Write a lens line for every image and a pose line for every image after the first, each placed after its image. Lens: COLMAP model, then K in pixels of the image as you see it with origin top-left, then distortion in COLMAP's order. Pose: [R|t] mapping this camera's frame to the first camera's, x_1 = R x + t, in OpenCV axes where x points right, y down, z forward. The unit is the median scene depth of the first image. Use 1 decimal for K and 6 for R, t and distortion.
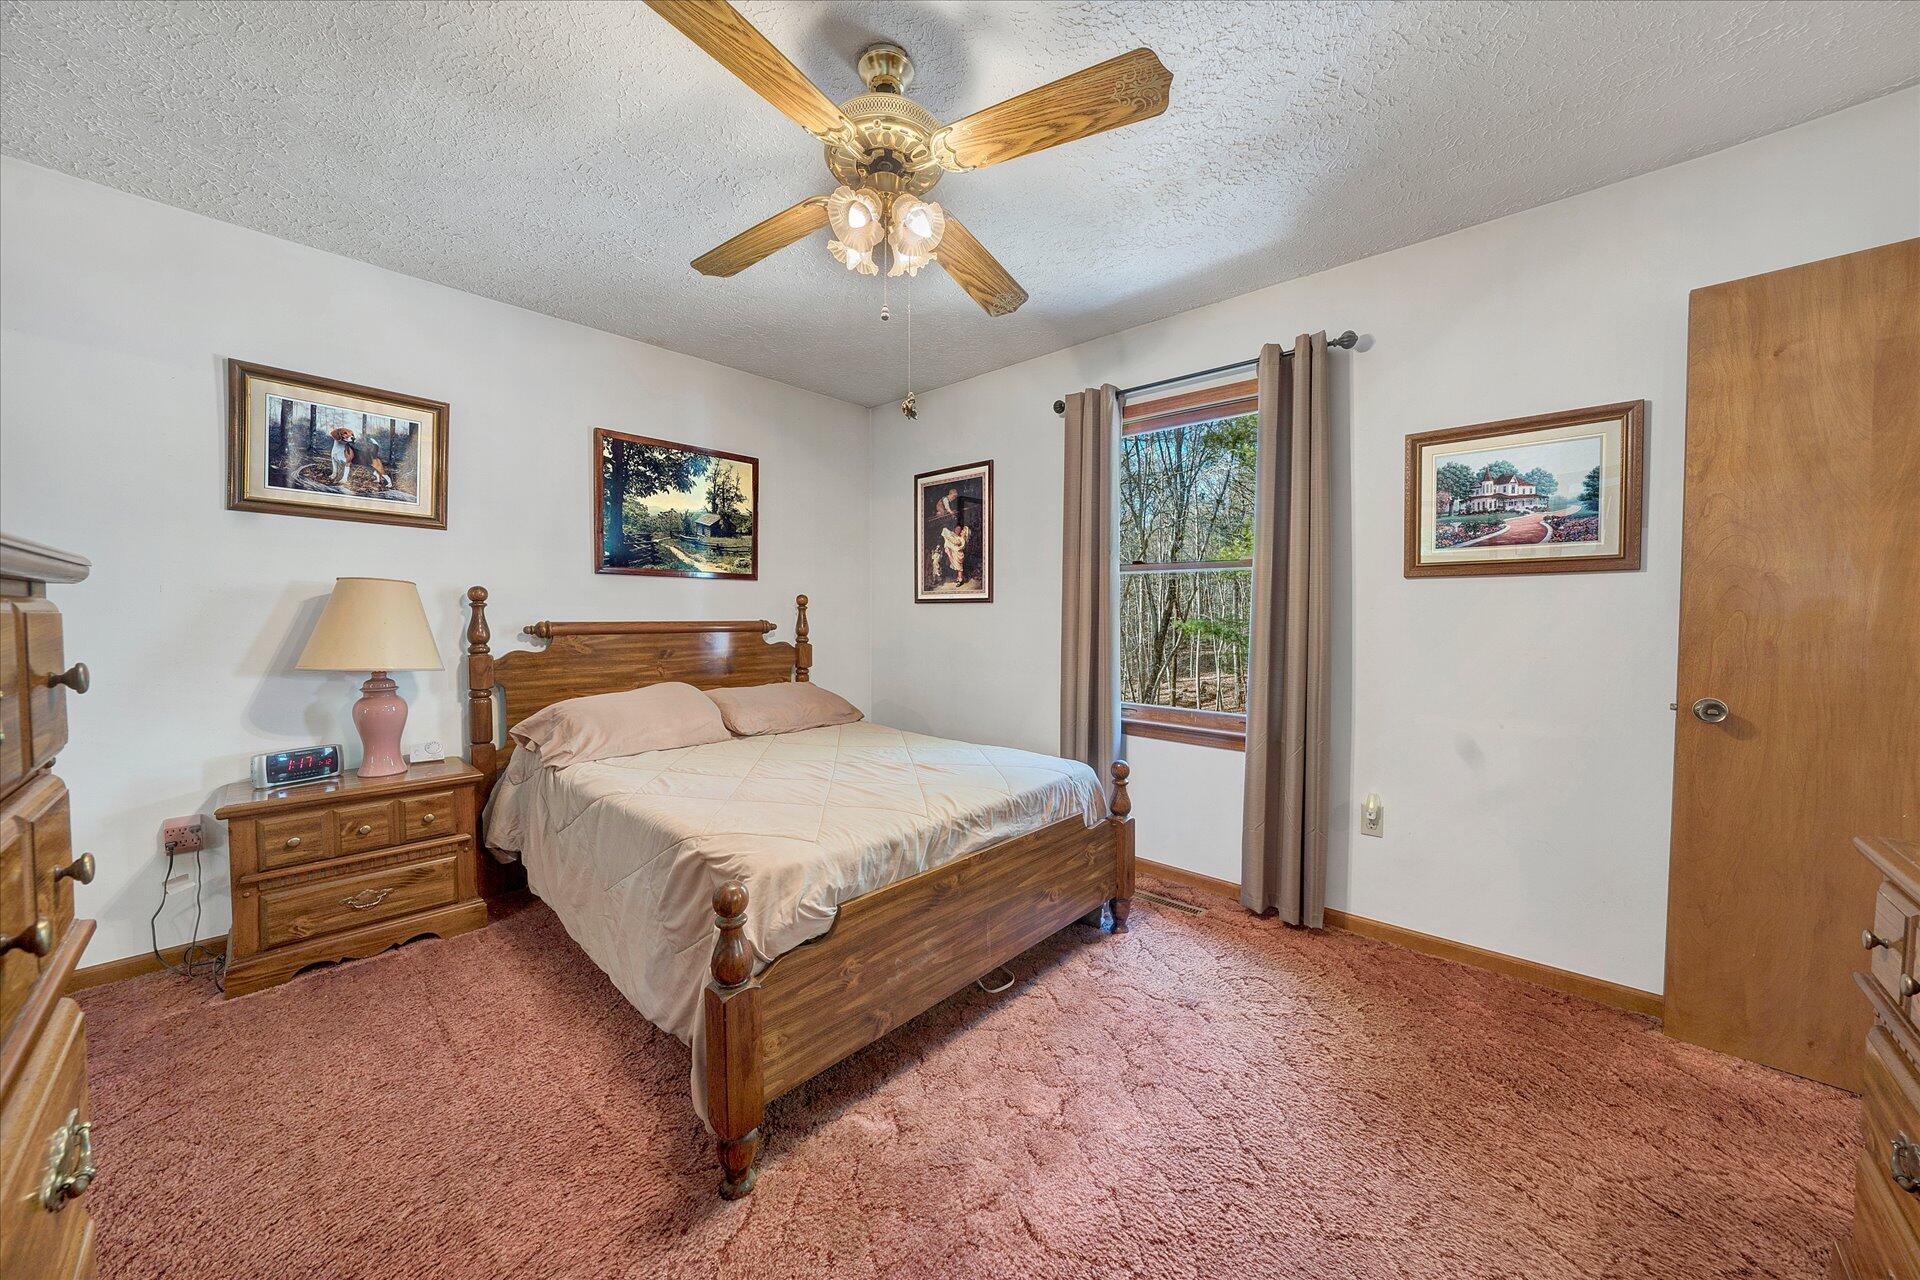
lens RADIAL K [[664.5, 0, 960.7], [0, 664.5, 631.9], [0, 0, 1]] dist [-0.023486, 0.004929]
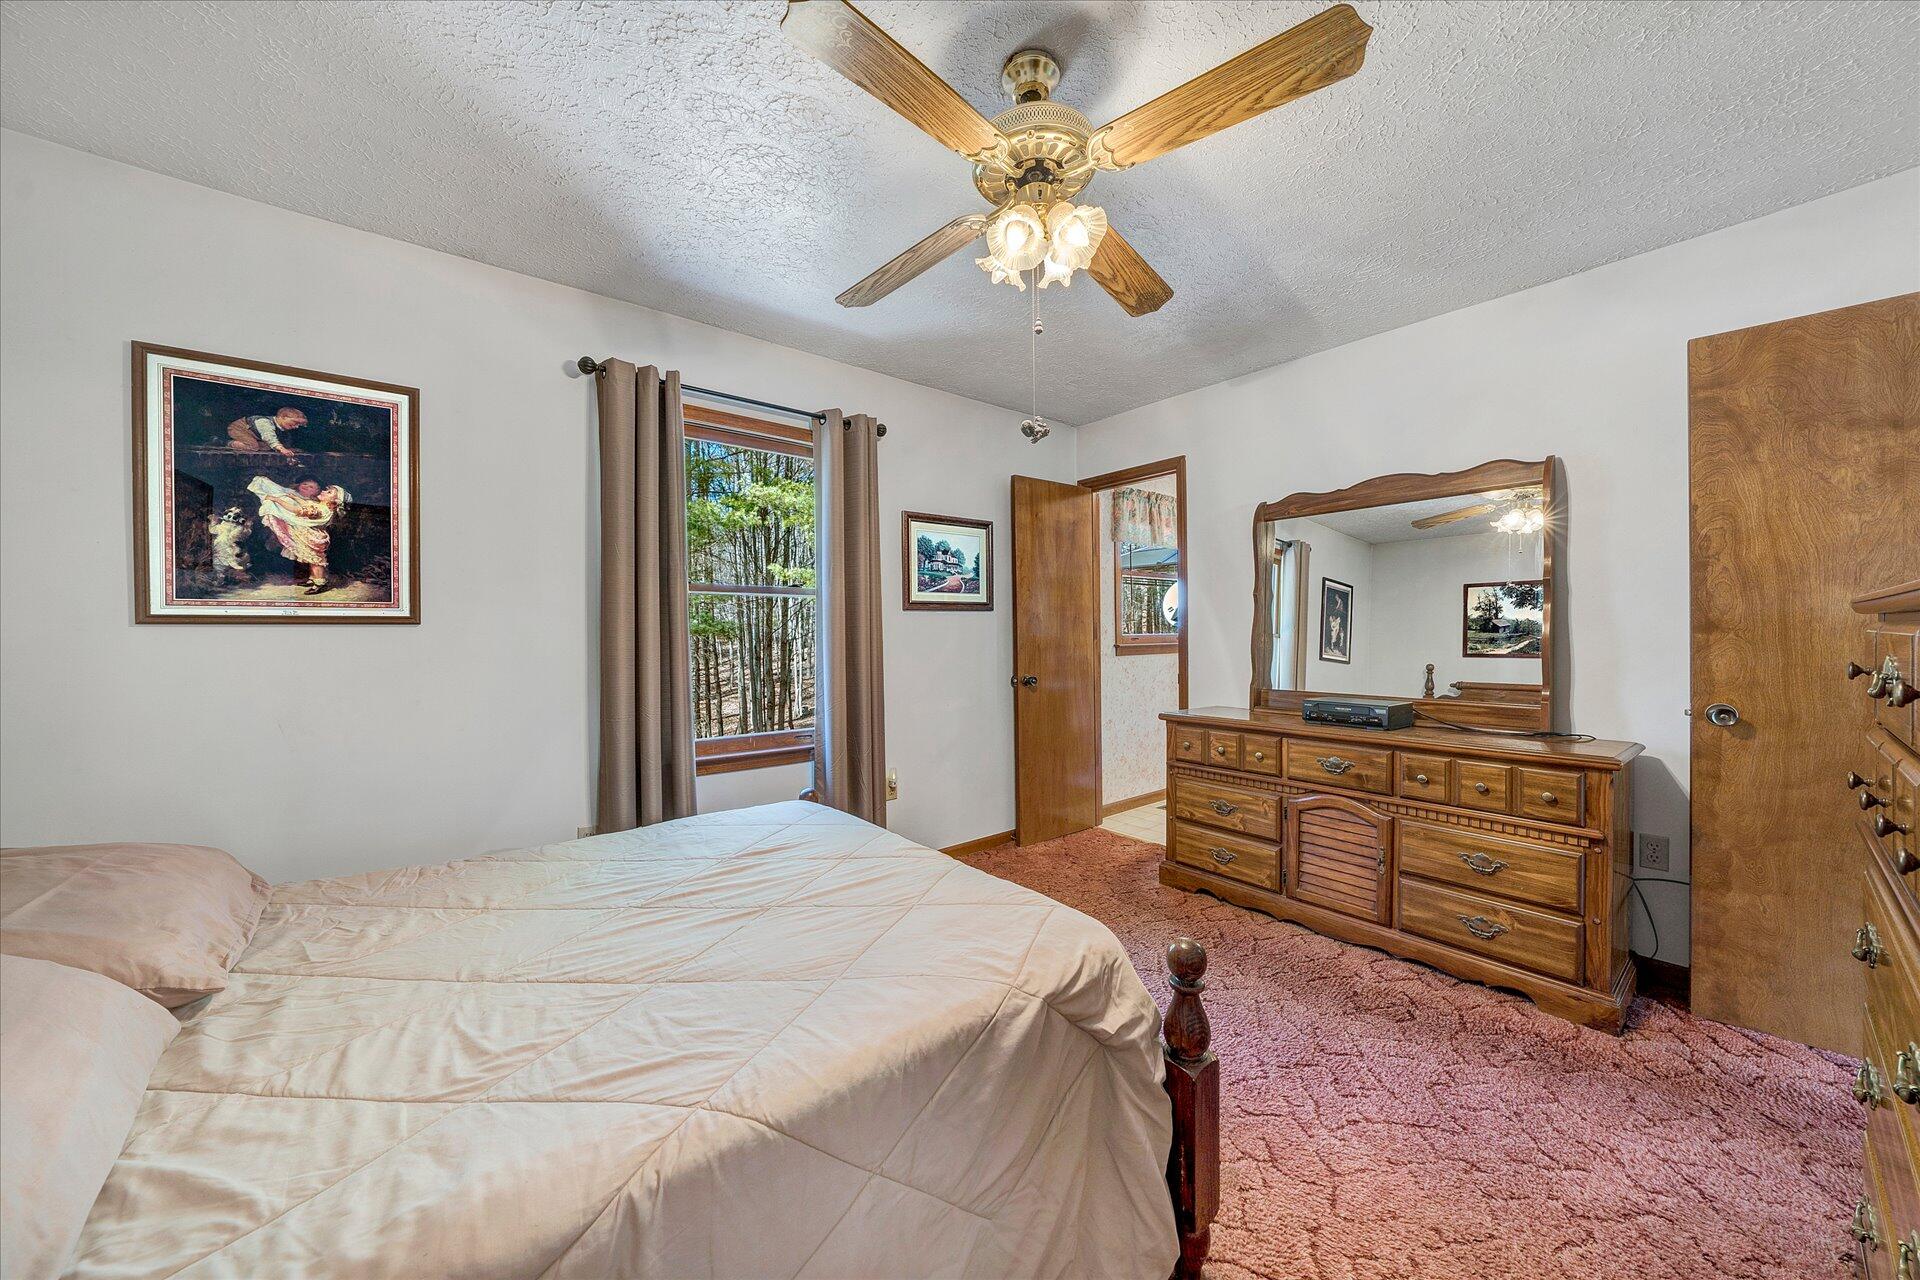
lens RADIAL K [[664.5, 0, 960.7], [0, 664.5, 635.5], [0, 0, 1]] dist [-0.023486, 0.004929]
pose [[0.148711, -0.008186, 0.988847, -0.740038], [0.037943, 0.999277, 0.002566, -0.026457], [-0.988152, 0.037138, 0.148914, 0.673162]]
